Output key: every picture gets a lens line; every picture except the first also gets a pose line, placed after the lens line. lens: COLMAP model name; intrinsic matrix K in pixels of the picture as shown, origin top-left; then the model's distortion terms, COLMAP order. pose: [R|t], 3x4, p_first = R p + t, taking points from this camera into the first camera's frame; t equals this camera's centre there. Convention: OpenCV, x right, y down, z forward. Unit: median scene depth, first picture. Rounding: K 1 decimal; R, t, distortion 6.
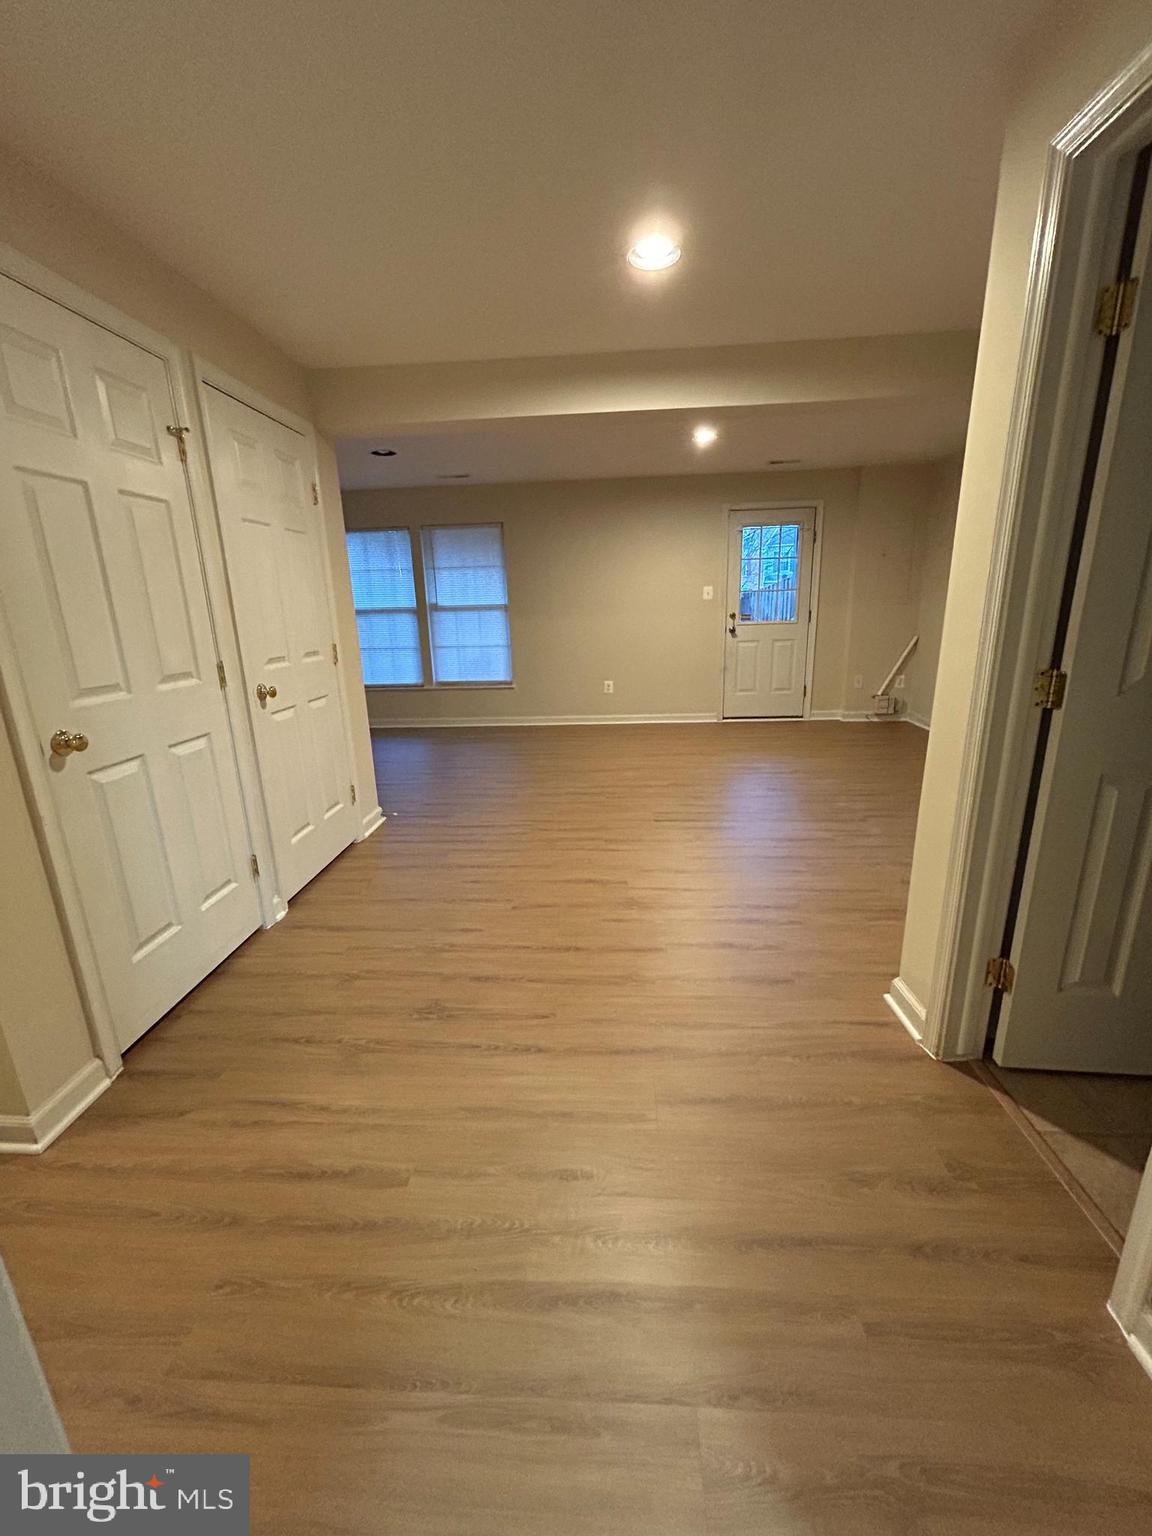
lens RADIAL K [[620.4, 0, 576.0], [0, 620.4, 767.9], [0, 0, 1]] dist [0.000750, 0.000049]
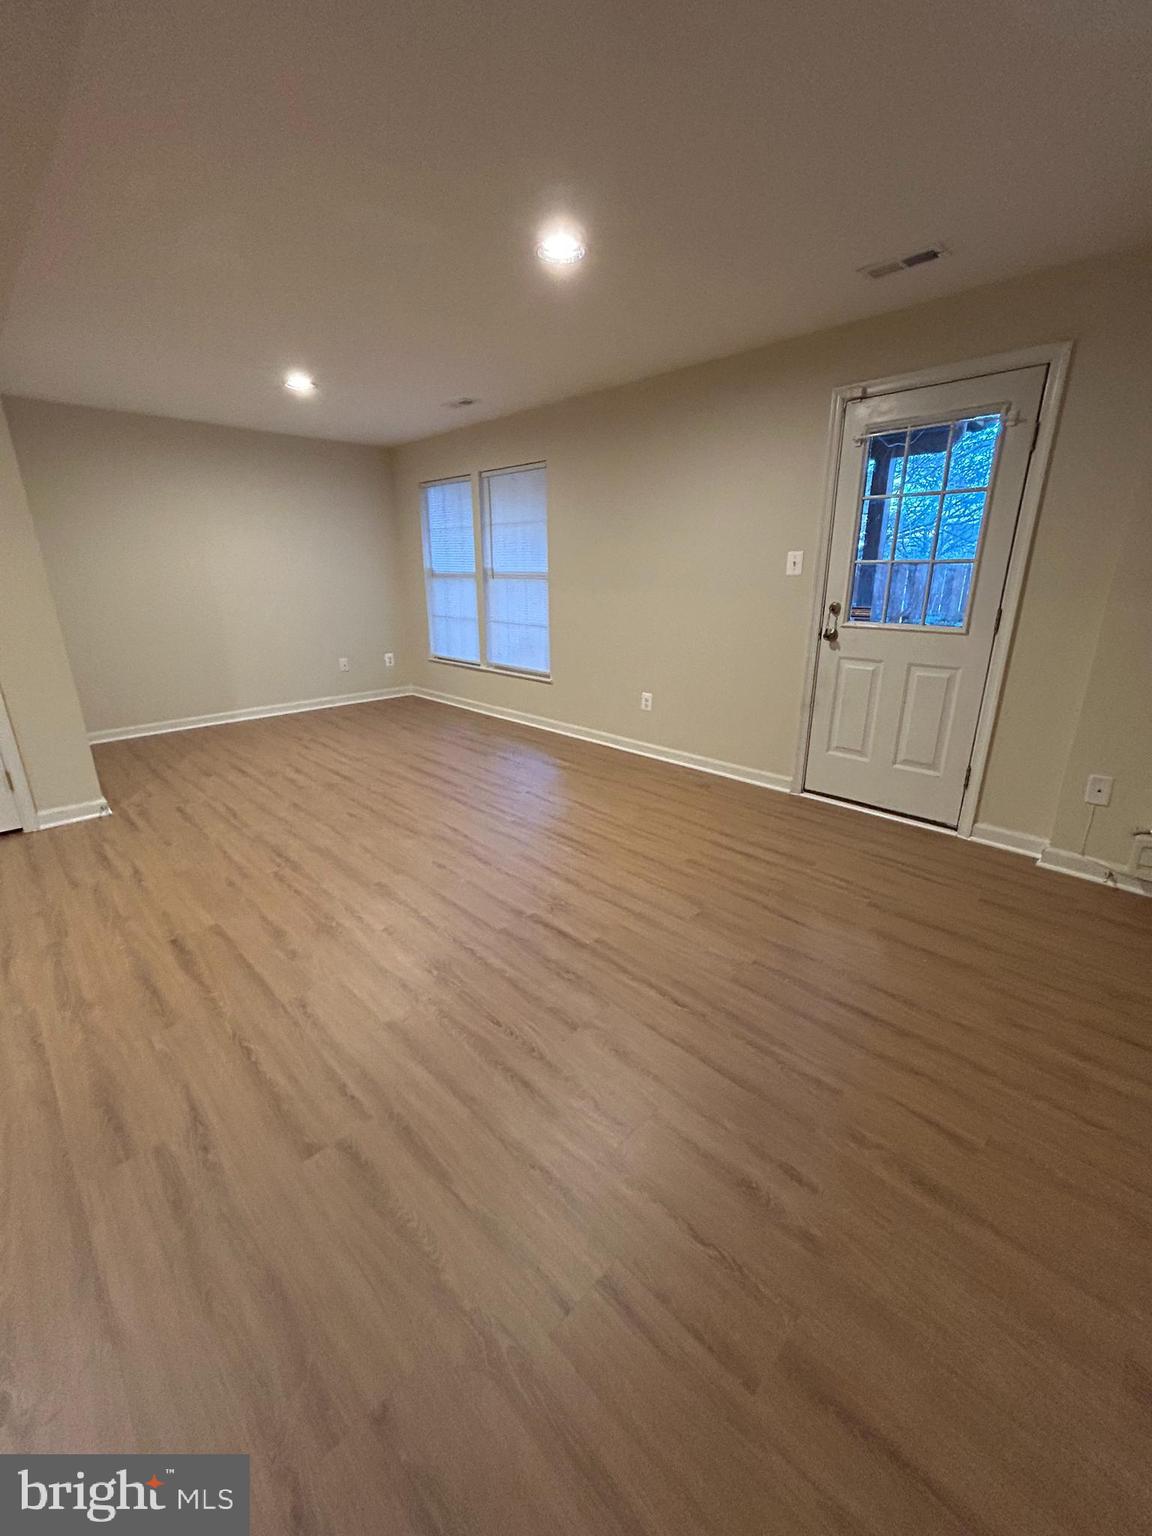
lens RADIAL K [[620.4, 0, 577.9], [0, 620.4, 767.2], [0, 0, 1]] dist [0.000750, 0.000049]
pose [[0.745968, 0.229345, -0.625246, 0.444553], [-0.191784, 0.973041, 0.128106, -0.136734], [0.637770, 0.024349, 0.769842, 0.448193]]
